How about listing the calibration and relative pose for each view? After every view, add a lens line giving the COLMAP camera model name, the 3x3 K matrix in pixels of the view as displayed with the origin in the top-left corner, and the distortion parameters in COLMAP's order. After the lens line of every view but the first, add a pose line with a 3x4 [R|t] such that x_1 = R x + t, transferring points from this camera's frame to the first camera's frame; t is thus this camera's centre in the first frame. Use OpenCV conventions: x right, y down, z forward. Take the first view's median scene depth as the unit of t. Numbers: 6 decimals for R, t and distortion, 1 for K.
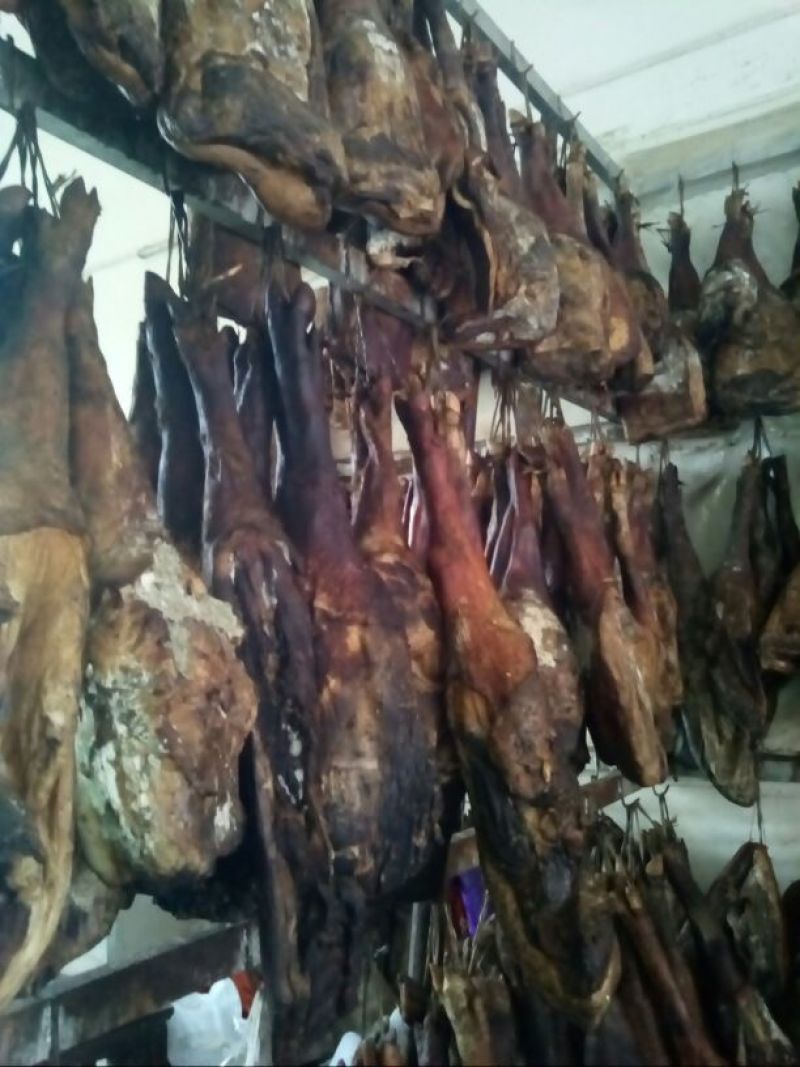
lens RADIAL K [[927.9, 0, 400.7], [0, 927.9, 525.3], [0, 0, 1]] dist [0.097788, -0.224761]
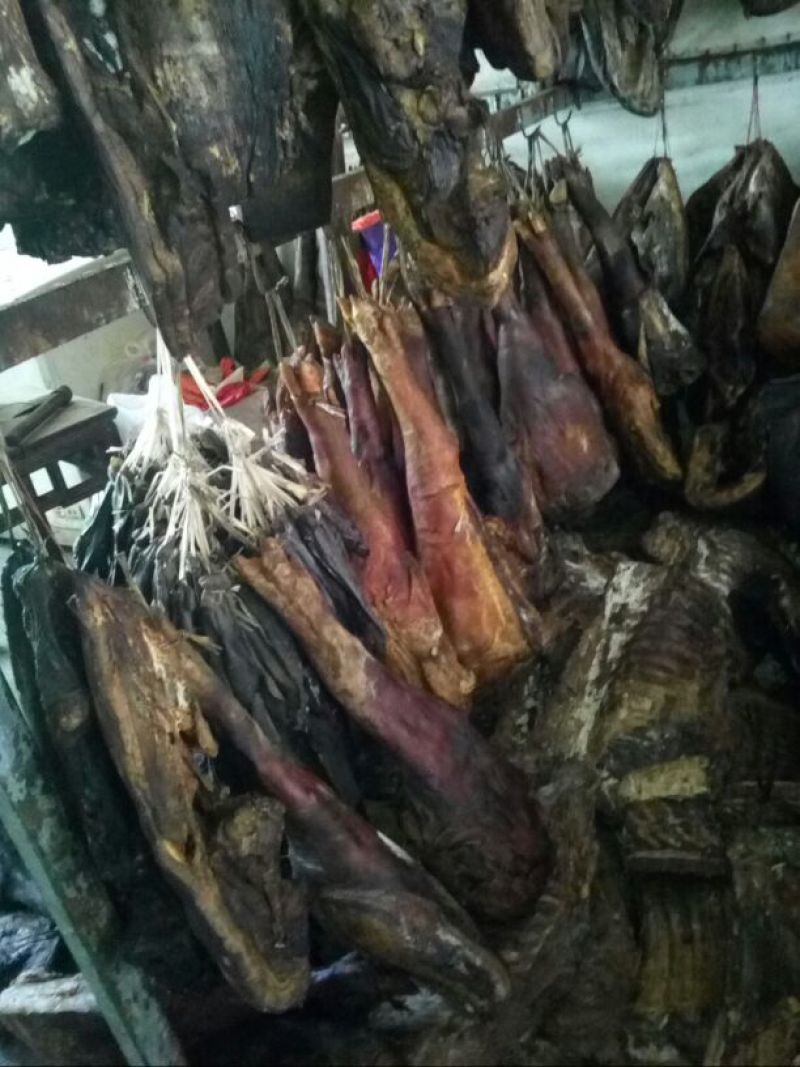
lens RADIAL K [[927.9, 0, 400.7], [0, 927.9, 525.3], [0, 0, 1]] dist [0.097788, -0.224761]
pose [[0.982457, -0.184665, 0.026025, 0.017465], [0.139479, 0.820239, 0.554755, 0.076872], [-0.123790, -0.541393, 0.831607, 0.013349]]
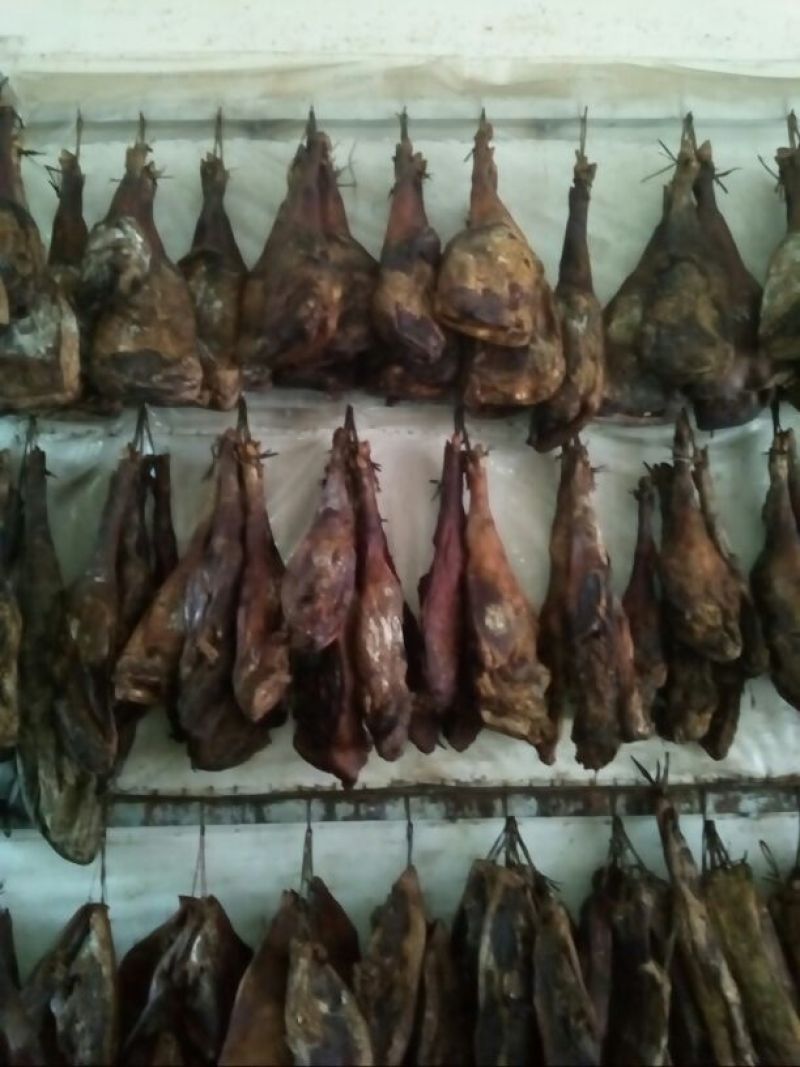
lens RADIAL K [[945.1, 0, 400.0], [0, 945.1, 533.5], [0, 0, 1]] dist [-0.008377, -0.000064]
pose [[0.820562, 0.073199, 0.566852, 0.101090], [-0.074821, 0.996988, -0.020435, 0.002541], [-0.566640, -0.025644, 0.823567, 0.156850]]
